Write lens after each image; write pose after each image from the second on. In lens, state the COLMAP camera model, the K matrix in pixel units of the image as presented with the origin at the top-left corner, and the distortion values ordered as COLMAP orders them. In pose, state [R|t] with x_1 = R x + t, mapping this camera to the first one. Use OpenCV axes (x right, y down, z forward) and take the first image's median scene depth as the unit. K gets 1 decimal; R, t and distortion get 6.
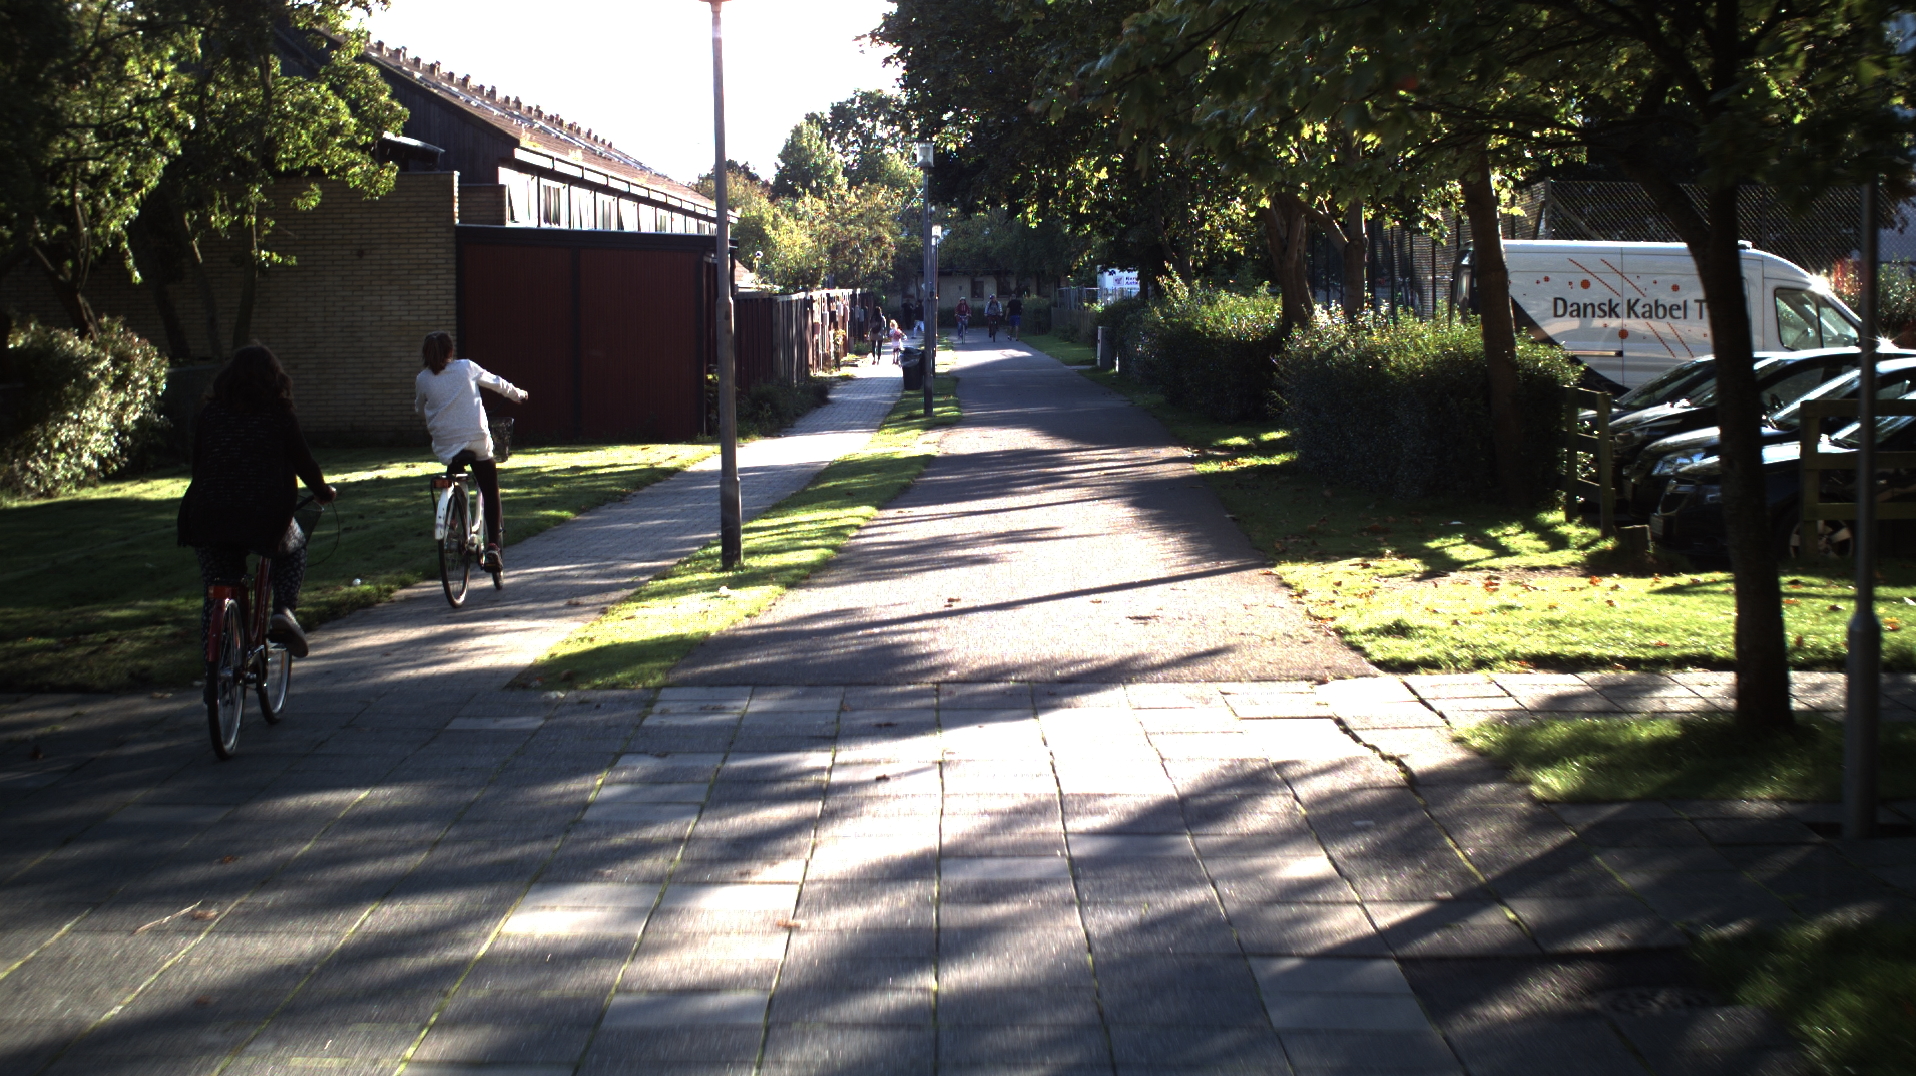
lens RADIAL K [[9699.0, 0, 970.2], [0, 9699.0, 536.1], [0, 0, 1]] dist [-1.717118, 0.000000]
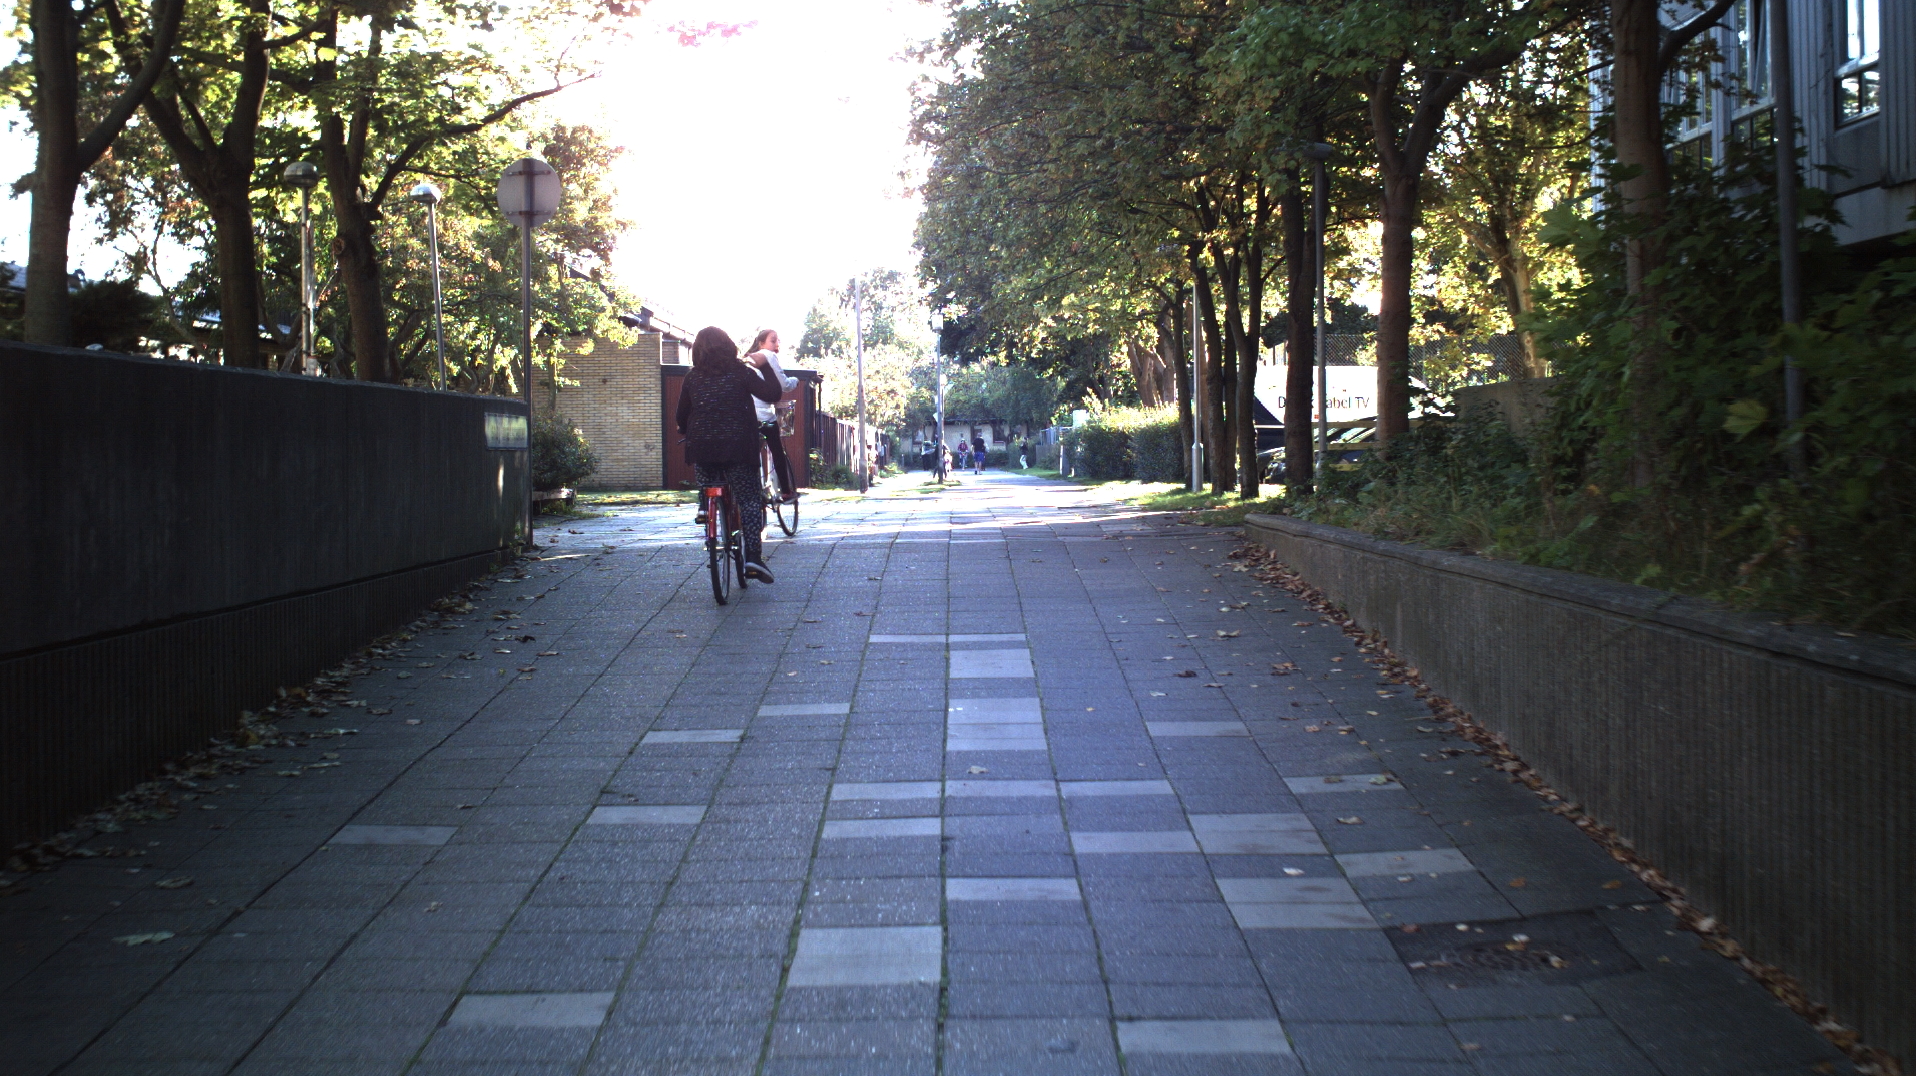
lens RADIAL K [[9699.0, 0, 948.1], [0, 9699.0, 543.9], [0, 0, 1]] dist [-1.717118, 0.000000]
pose [[0.999984, -0.004984, -0.002569, 0.000887], [0.004942, 0.999856, -0.016239, 0.021529], [0.002649, 0.016226, 0.999865, -0.556867]]
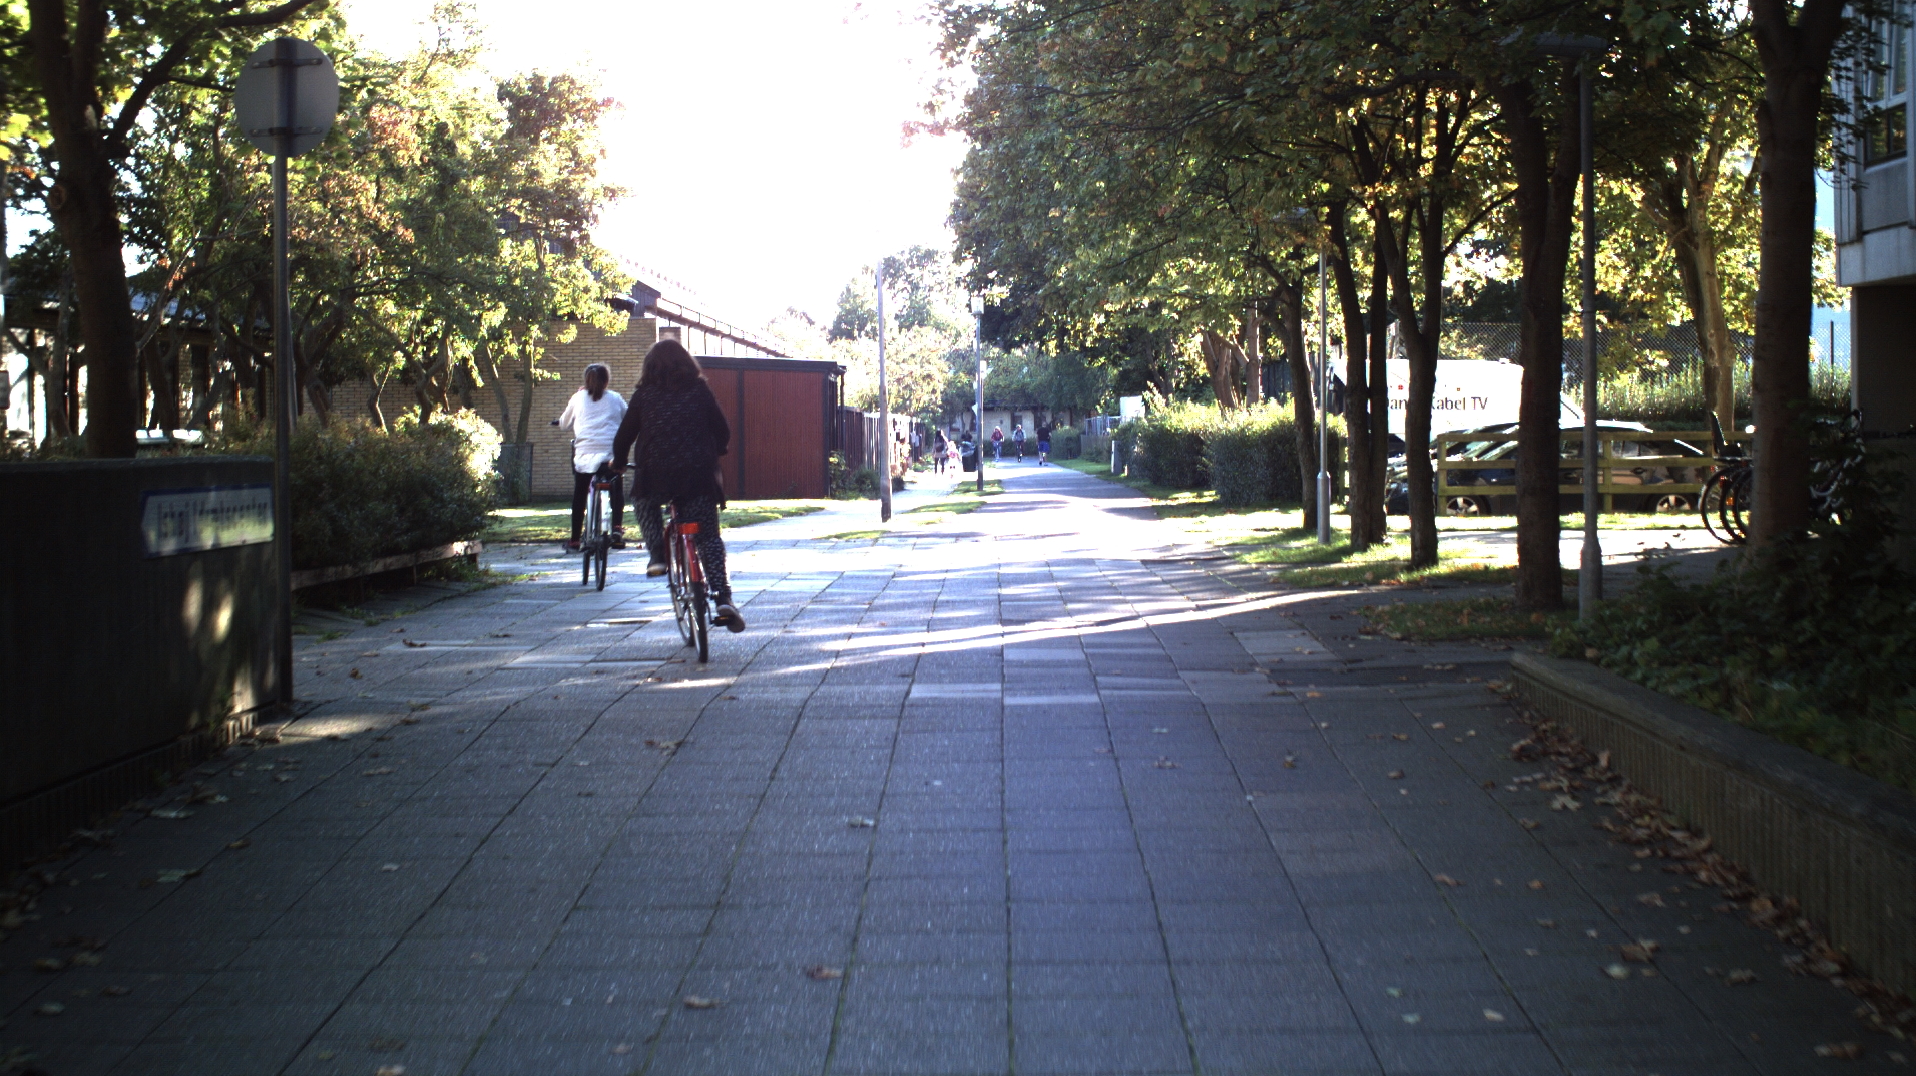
lens RADIAL K [[9699.0, 0, 969.3], [0, 9699.0, 540.9], [0, 0, 1]] dist [-1.717118, 0.000000]
pose [[0.999990, -0.001554, -0.004259, 0.000033], [0.001492, 0.999894, -0.014453, 0.013837], [0.004281, 0.014447, 0.999886, -0.372379]]
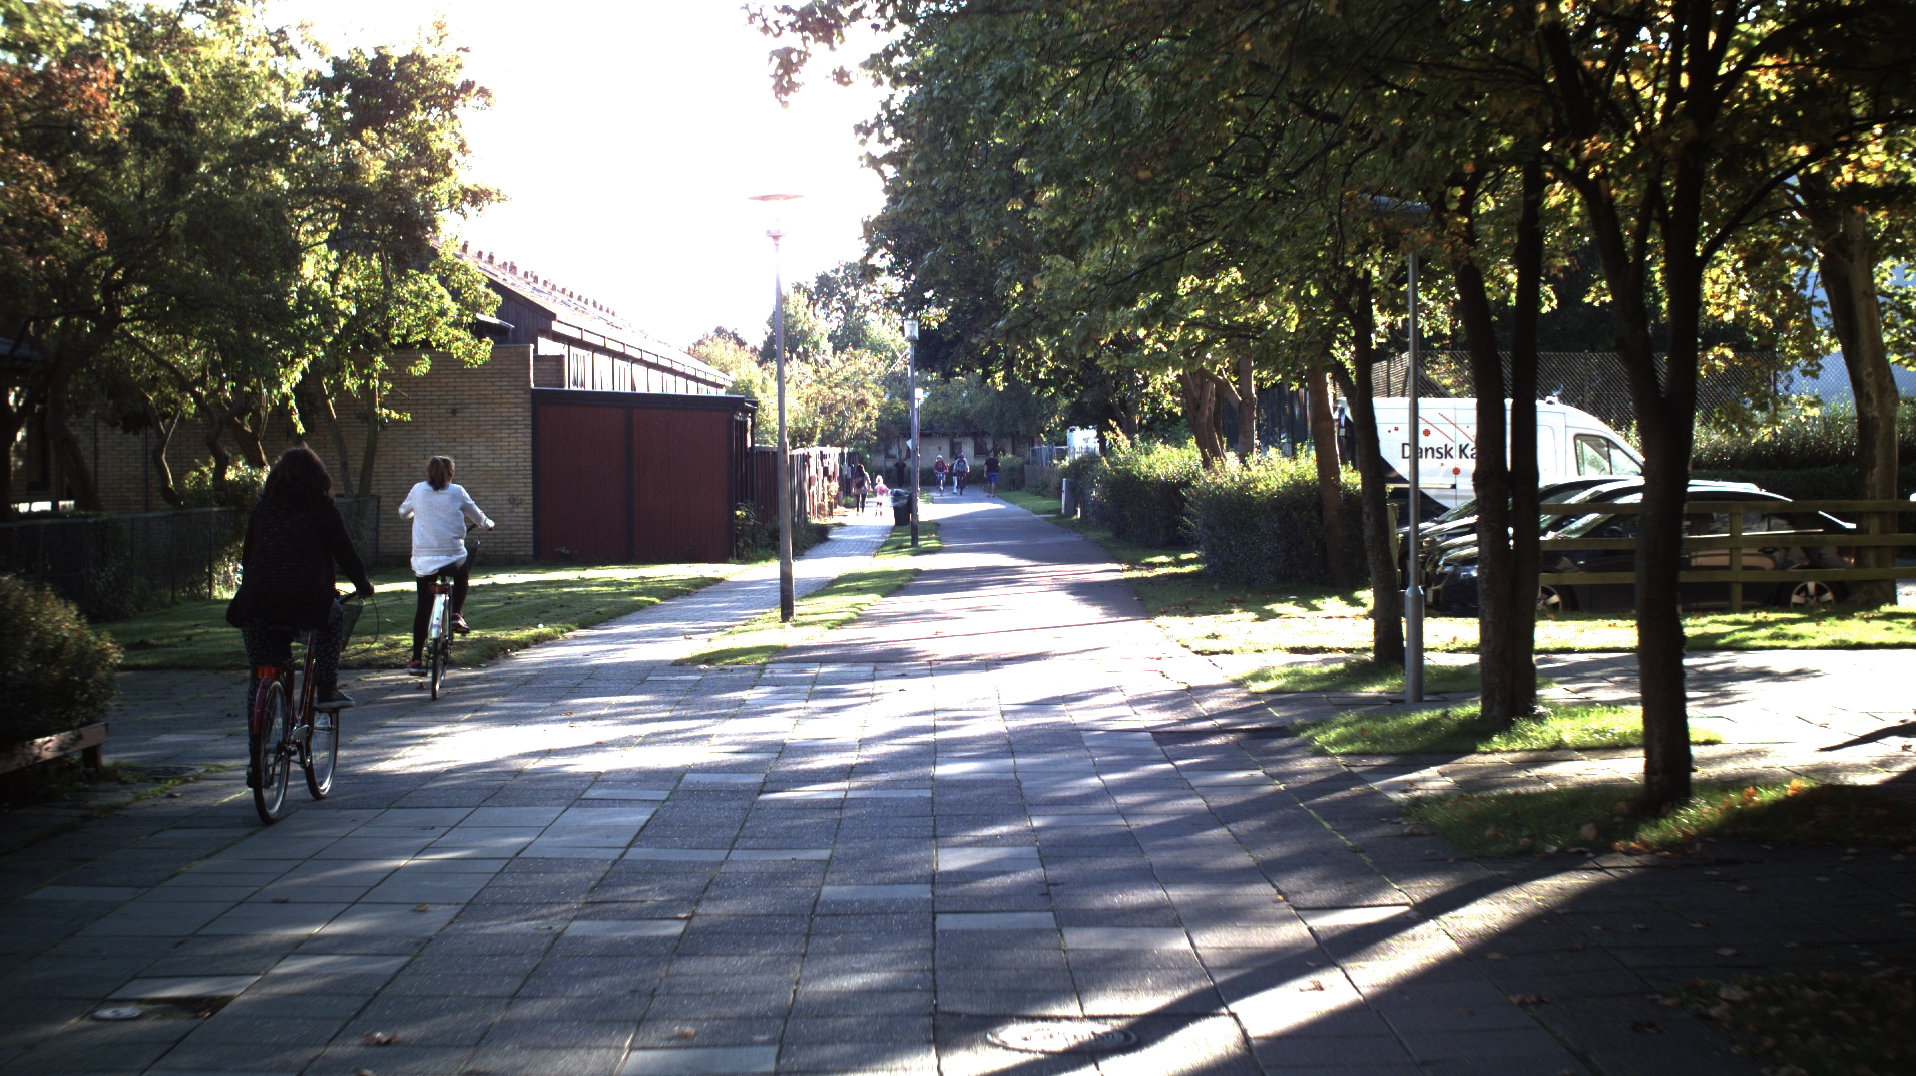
lens RADIAL K [[9699.0, 0, 950.4], [0, 9699.0, 525.4], [0, 0, 1]] dist [-1.717118, 0.000000]
pose [[0.999999, -0.001512, 0.000121, -0.000021], [0.001513, 0.999837, -0.017999, 0.006052], [-0.000094, 0.017999, 0.999838, -0.188333]]
